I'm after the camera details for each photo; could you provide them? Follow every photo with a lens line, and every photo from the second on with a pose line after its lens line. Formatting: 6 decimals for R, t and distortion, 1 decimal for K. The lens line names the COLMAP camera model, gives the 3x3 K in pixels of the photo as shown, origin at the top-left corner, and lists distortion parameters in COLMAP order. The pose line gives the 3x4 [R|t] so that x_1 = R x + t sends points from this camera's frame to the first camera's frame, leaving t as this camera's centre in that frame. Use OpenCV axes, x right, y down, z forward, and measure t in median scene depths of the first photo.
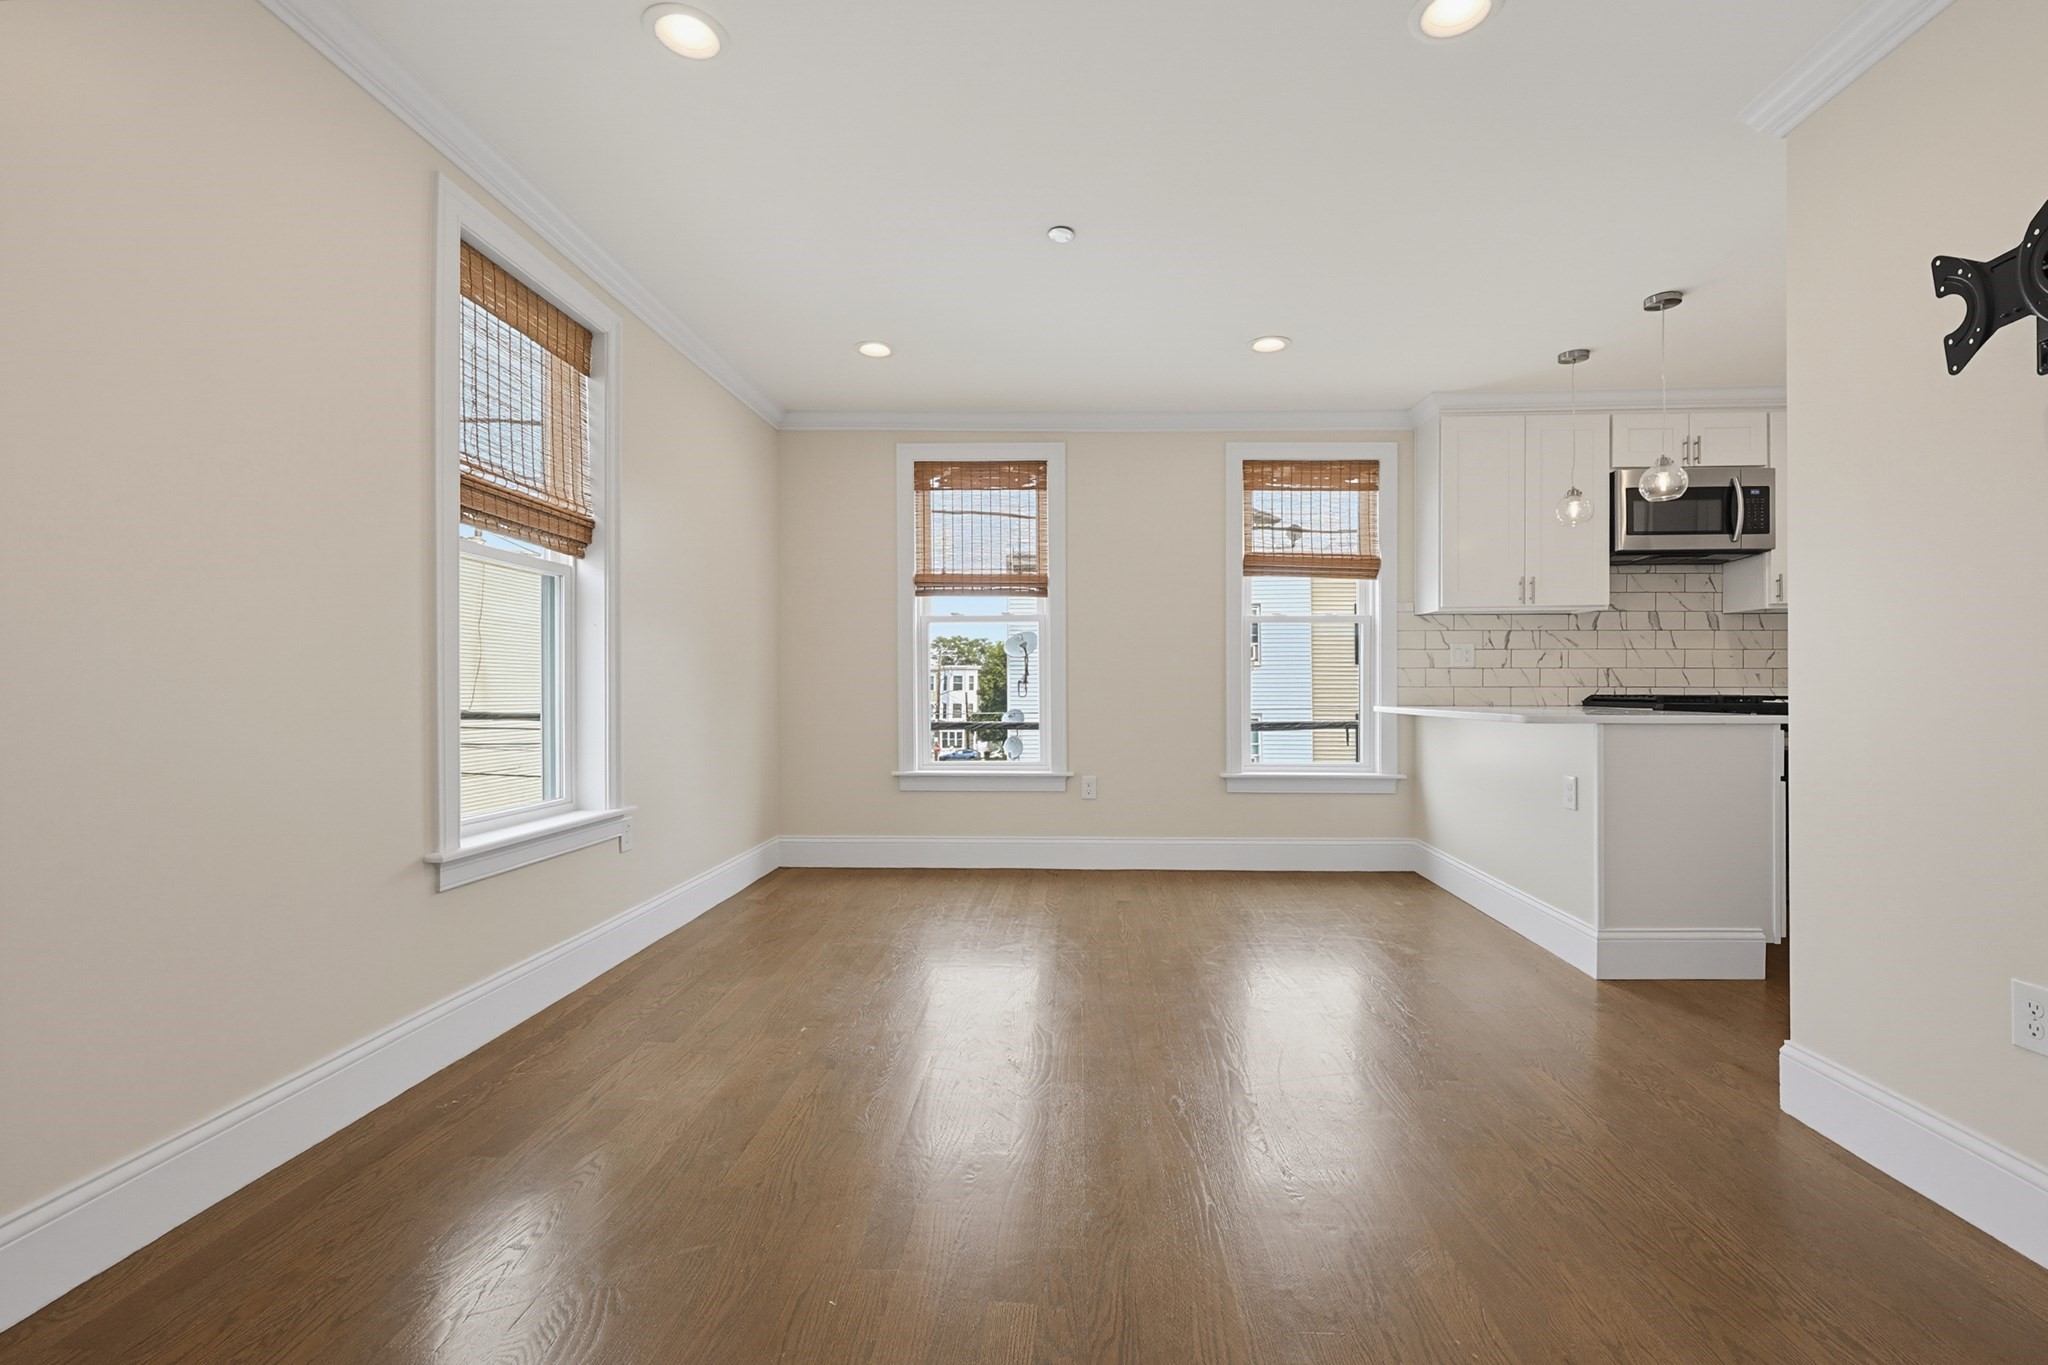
lens RADIAL K [[875.5, 0, 1027.9], [0, 875.5, 693.8], [0, 0, 1]] dist [-0.003892, -0.000322]
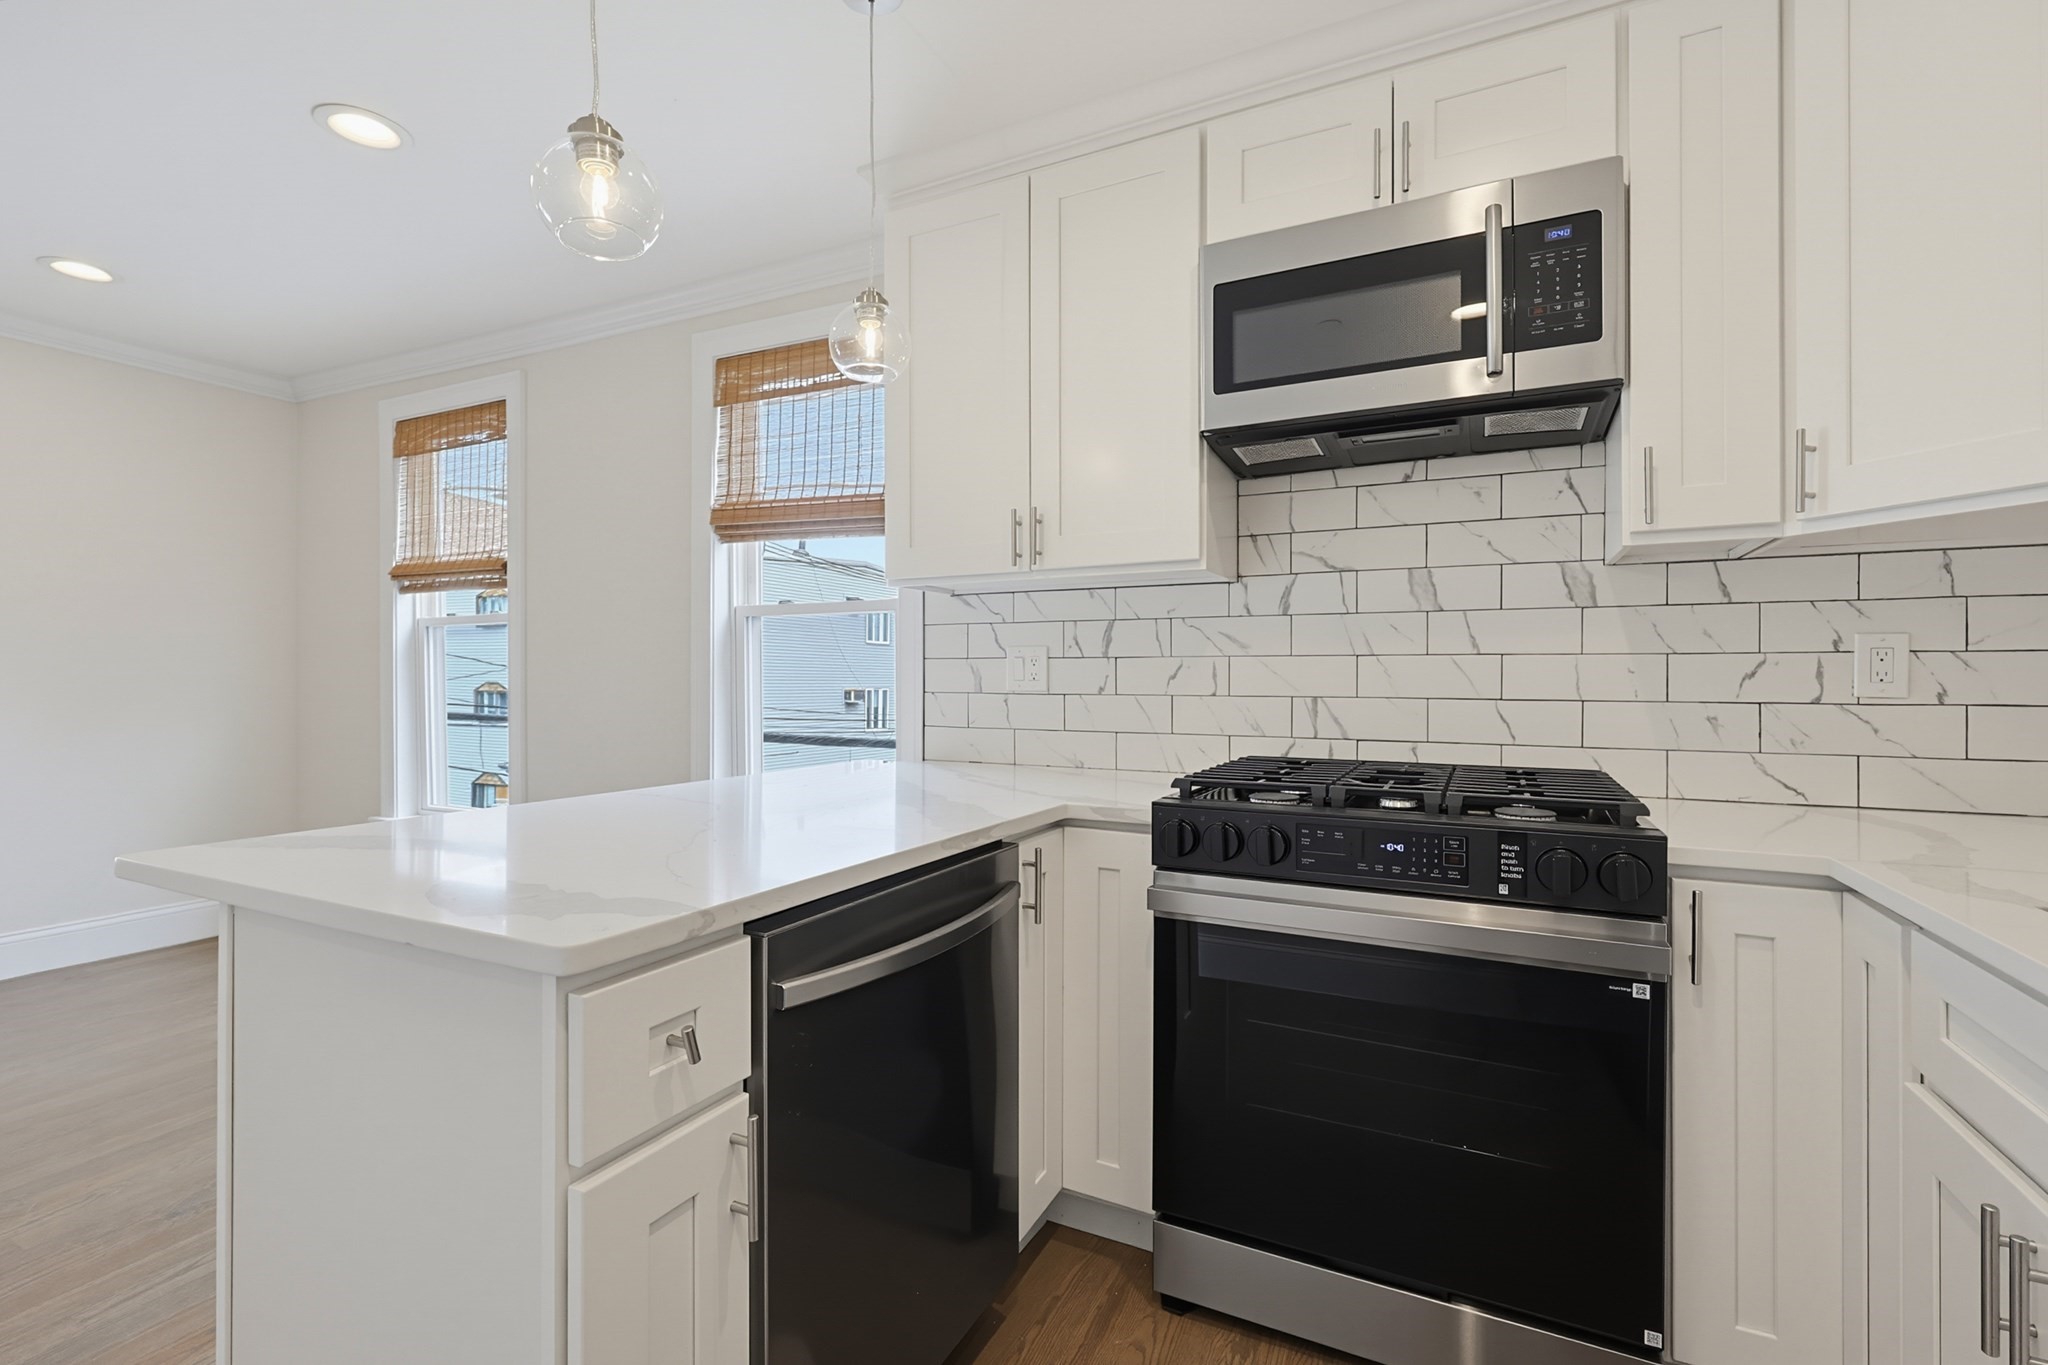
lens RADIAL K [[864.3, 0, 1016.4], [0, 864.3, 675.0], [0, 0, 1]] dist [0.000086, -0.000342]
pose [[0.921146, 0.000870, -0.389217, 0.696012], [-0.005708, 0.999920, -0.011274, -0.035008], [0.389176, 0.012607, 0.921077, 0.525302]]
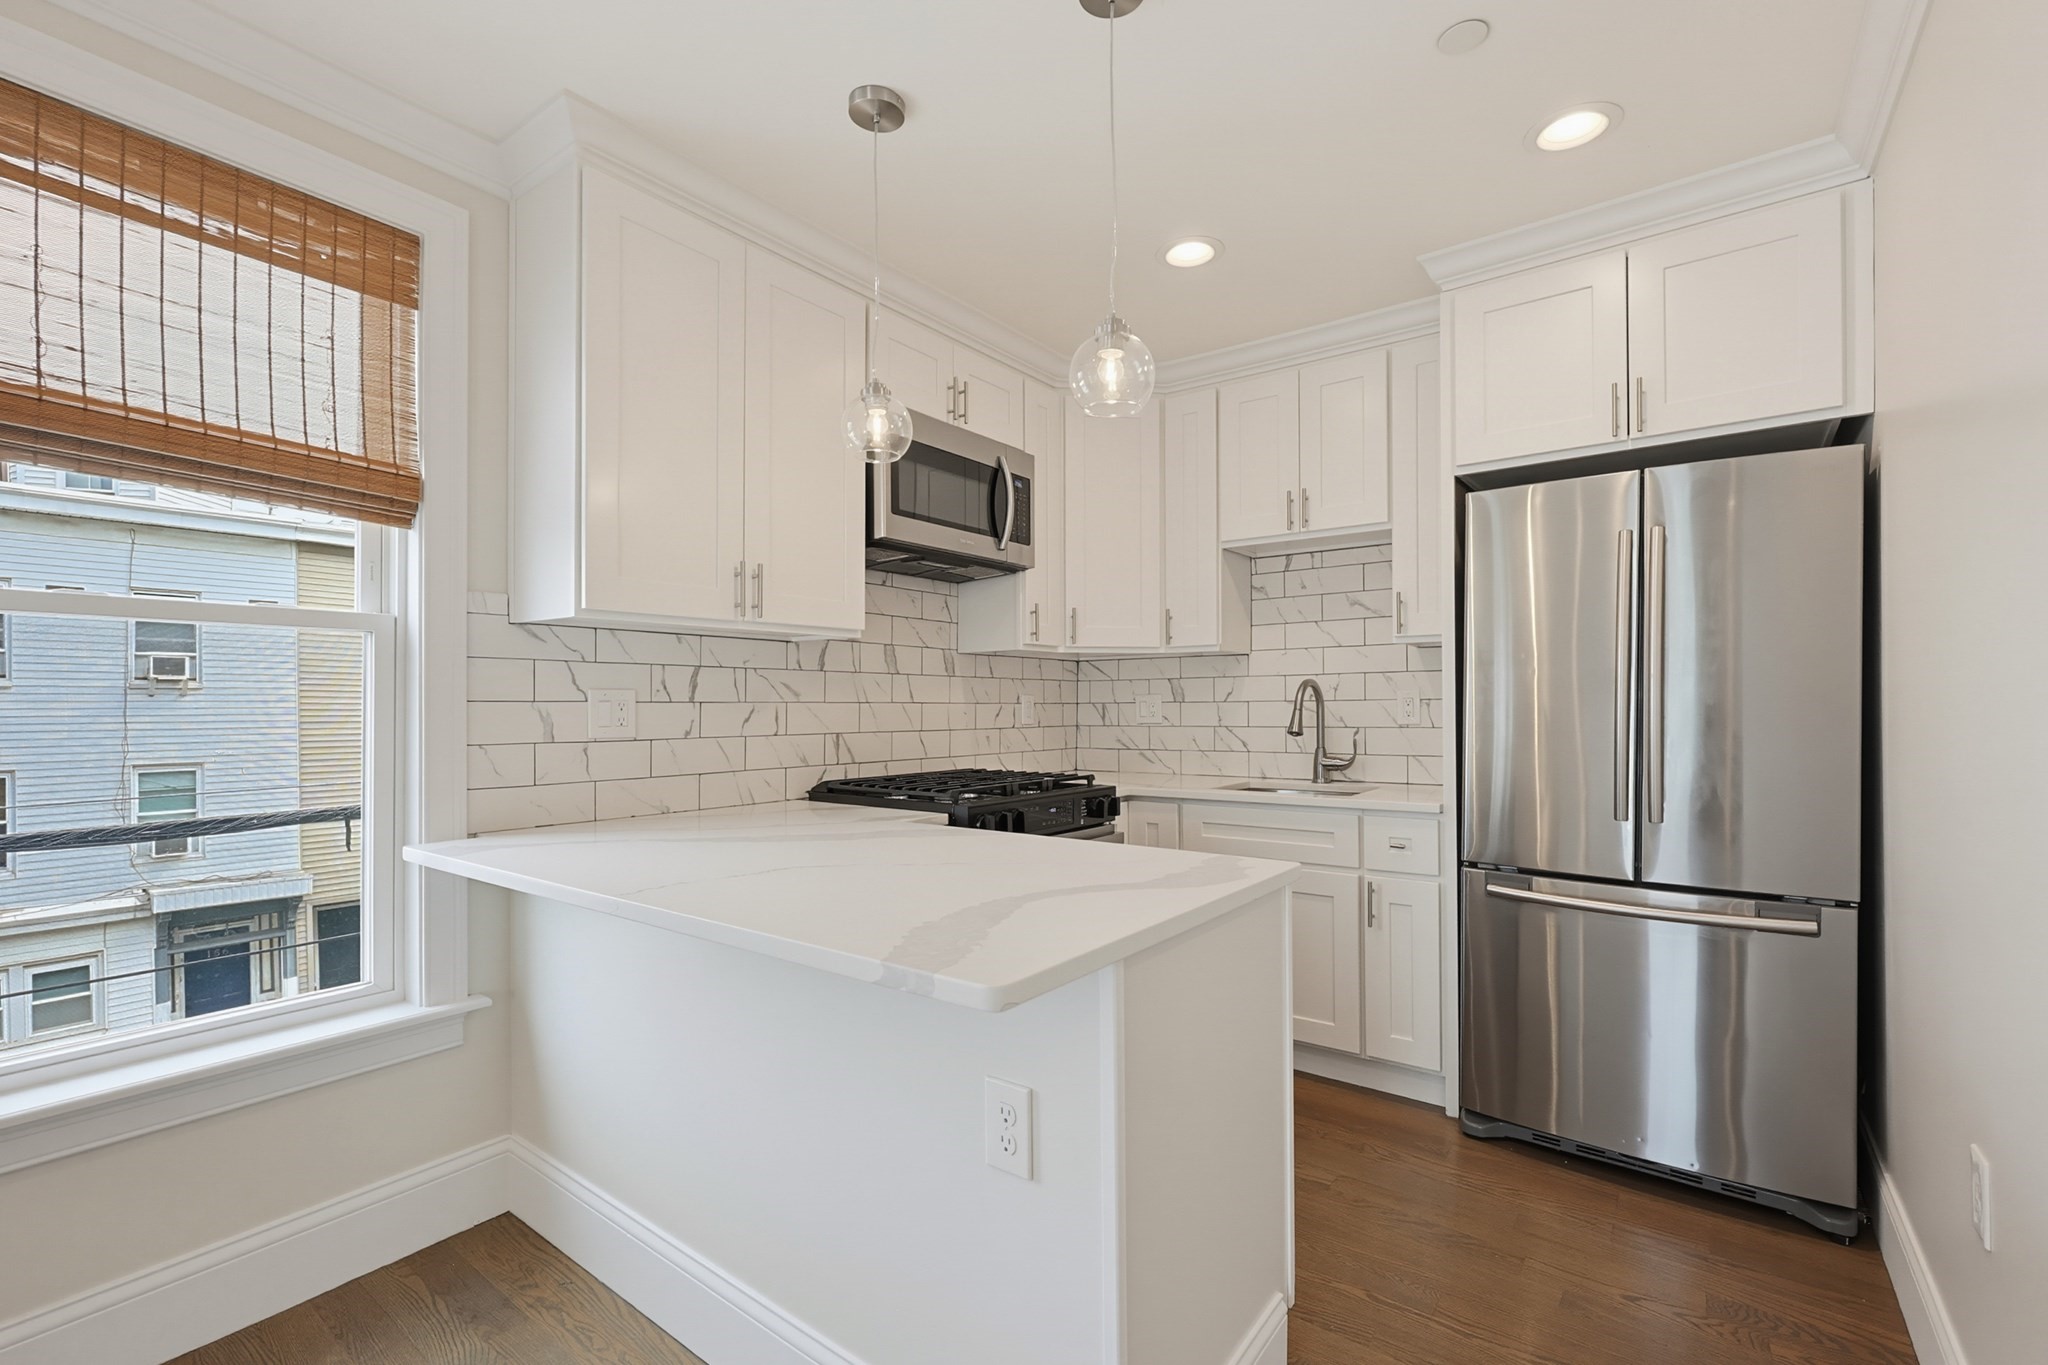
lens RADIAL K [[911.6, 0, 1035.1], [0, 911.6, 695.5], [0, 0, 1]] dist [-0.007922, -0.000210]
pose [[0.548042, 0.008407, 0.836409, 0.208950], [0.007882, 0.999853, -0.015215, -0.045224], [-0.836414, 0.014931, 0.547895, 0.538088]]
